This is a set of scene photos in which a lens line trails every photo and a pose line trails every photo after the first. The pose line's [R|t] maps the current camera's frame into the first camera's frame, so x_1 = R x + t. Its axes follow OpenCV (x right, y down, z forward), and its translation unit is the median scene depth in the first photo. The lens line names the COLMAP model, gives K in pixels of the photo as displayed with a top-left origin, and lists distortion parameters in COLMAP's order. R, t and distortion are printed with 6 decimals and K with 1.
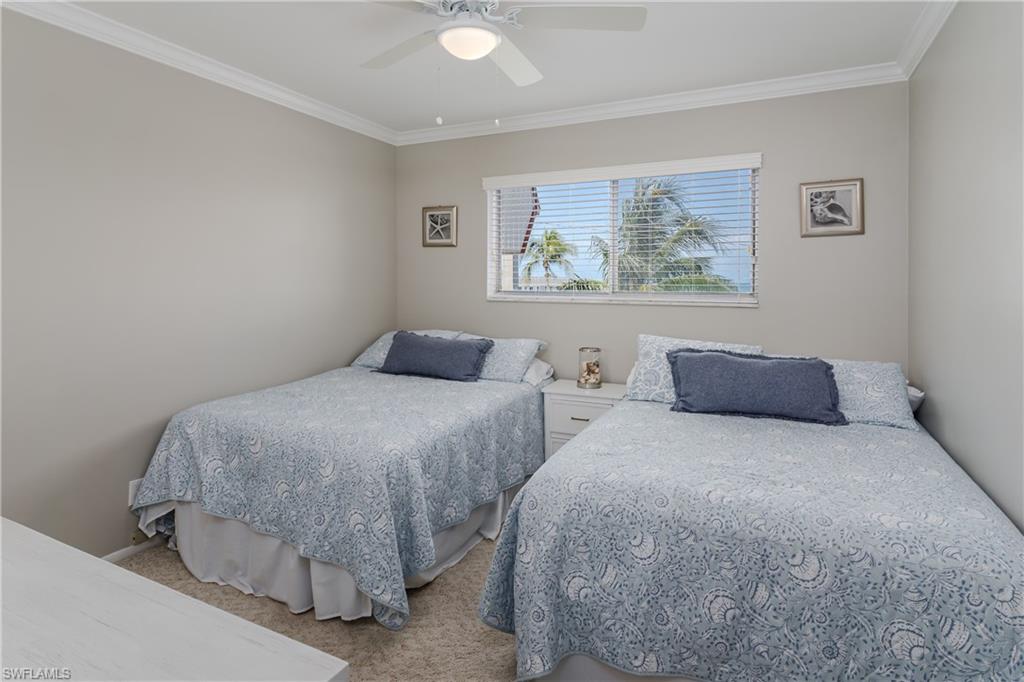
lens RADIAL K [[525.1, 0, 511.6], [0, 525.1, 305.5], [0, 0, 1]] dist [-0.002695, 0.000112]
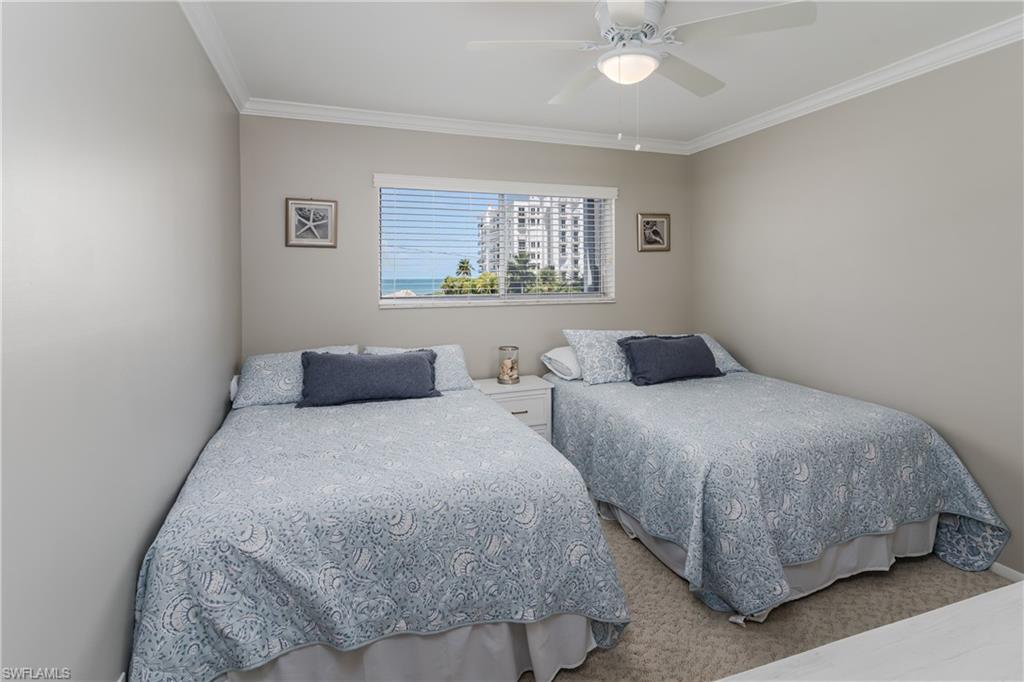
lens RADIAL K [[499.7, 0, 496.7], [0, 499.7, 301.1], [0, 0, 1]] dist [0.001295, -0.000195]
pose [[0.710909, -0.042948, 0.701971, -0.677648], [0.044811, 0.998872, 0.015732, -0.035987], [-0.701854, 0.020272, 0.712032, 0.317943]]
